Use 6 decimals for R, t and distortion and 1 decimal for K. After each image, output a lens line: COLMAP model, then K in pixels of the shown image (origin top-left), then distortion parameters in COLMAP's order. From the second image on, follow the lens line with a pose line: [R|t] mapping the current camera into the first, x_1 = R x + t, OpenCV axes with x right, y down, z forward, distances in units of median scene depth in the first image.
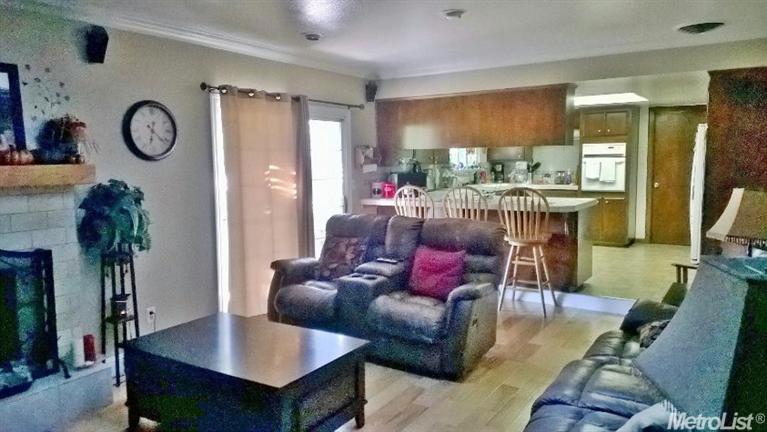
lens RADIAL K [[569.6, 0, 386.0], [0, 569.6, 215.9], [0, 0, 1]] dist [0.005601, 0.001840]
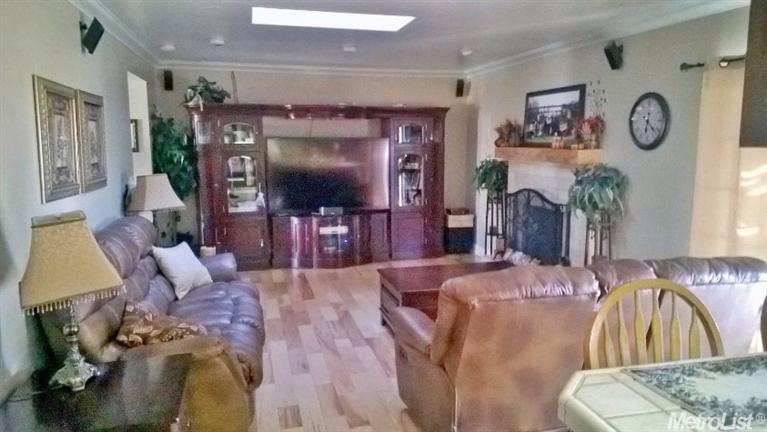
lens RADIAL K [[569.6, 0, 383.2], [0, 569.6, 217.0], [0, 0, 1]] dist [0.005601, 0.001840]
pose [[-0.696714, 0.124766, -0.706416, 0.363948], [-0.054550, 0.972692, 0.225597, -0.097425], [0.715272, 0.195712, -0.670882, 0.720106]]
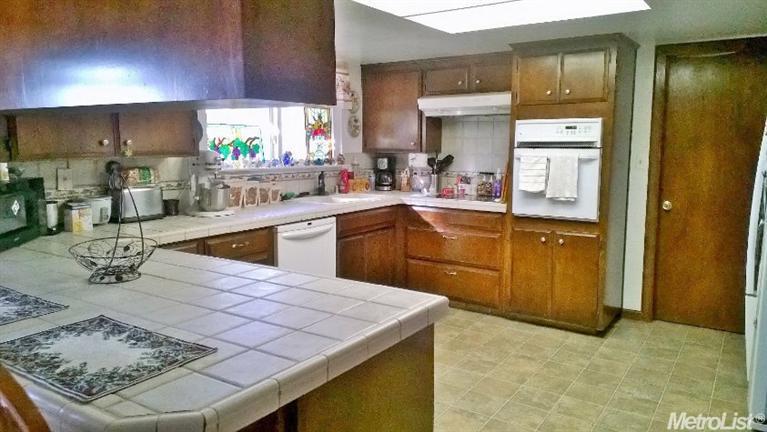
lens RADIAL K [[569.6, 0, 380.0], [0, 569.6, 212.2], [0, 0, 1]] dist [0.005601, 0.001840]
pose [[0.999557, 0.017241, -0.024275, 0.241220], [-0.016821, 0.999707, 0.017413, -0.053734], [0.024568, -0.016997, 0.999554, 0.506543]]
